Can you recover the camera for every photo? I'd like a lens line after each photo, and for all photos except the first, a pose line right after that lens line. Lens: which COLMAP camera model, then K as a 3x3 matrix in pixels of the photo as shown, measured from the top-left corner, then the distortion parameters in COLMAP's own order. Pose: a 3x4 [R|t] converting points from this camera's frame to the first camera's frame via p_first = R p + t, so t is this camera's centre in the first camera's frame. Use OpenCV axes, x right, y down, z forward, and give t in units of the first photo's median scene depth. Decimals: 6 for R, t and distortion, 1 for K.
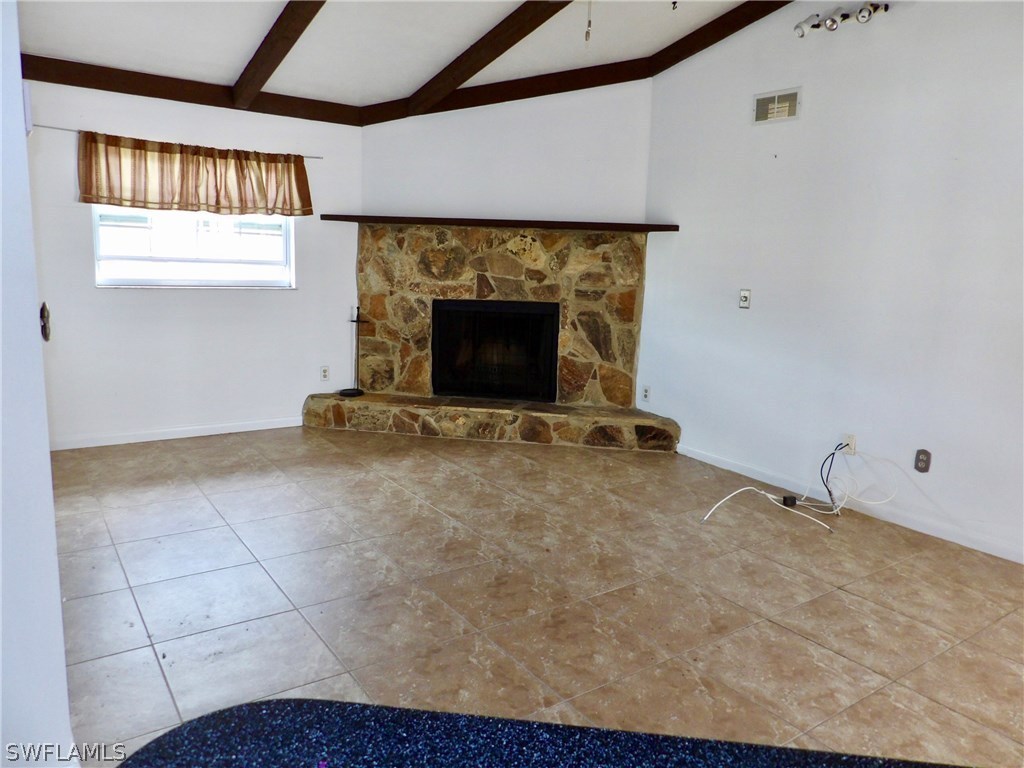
lens RADIAL K [[735.9, 0, 510.5], [0, 735.9, 375.0], [0, 0, 1]] dist [-0.007495, 0.006888]
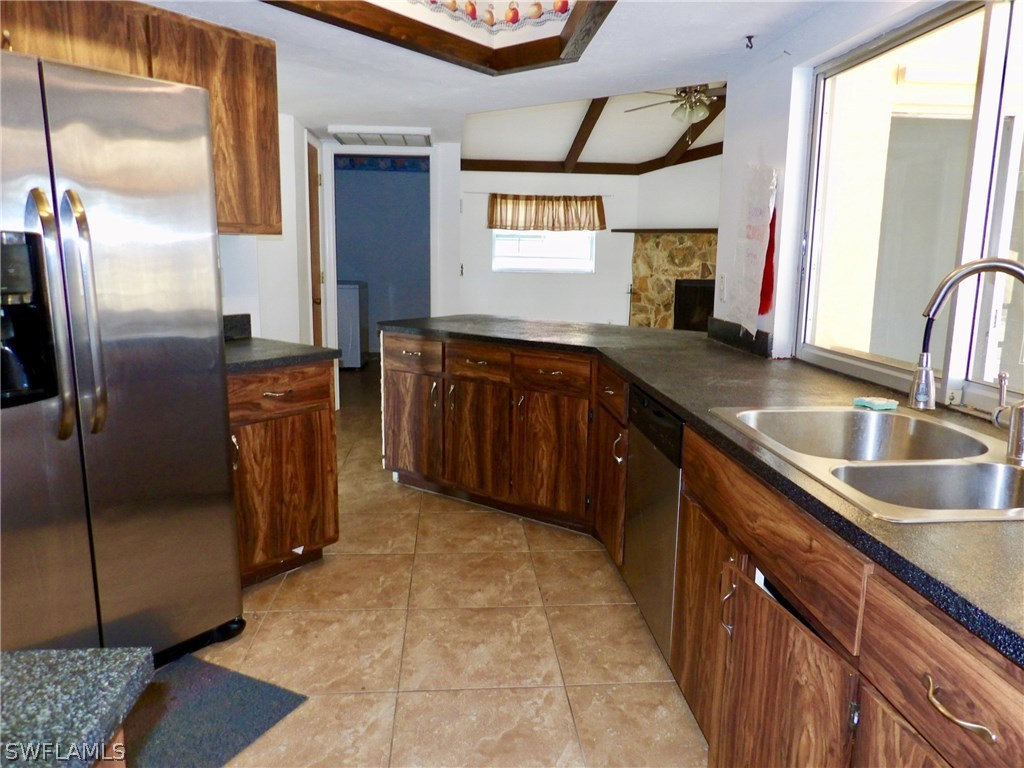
lens RADIAL K [[735.9, 0, 515.1], [0, 735.9, 385.8], [0, 0, 1]] dist [-0.007495, 0.006888]
pose [[0.866630, 0.066318, -0.494524, 0.406391], [-0.064309, 0.997707, 0.021099, 0.119149], [0.494790, 0.013518, 0.868908, -0.571164]]
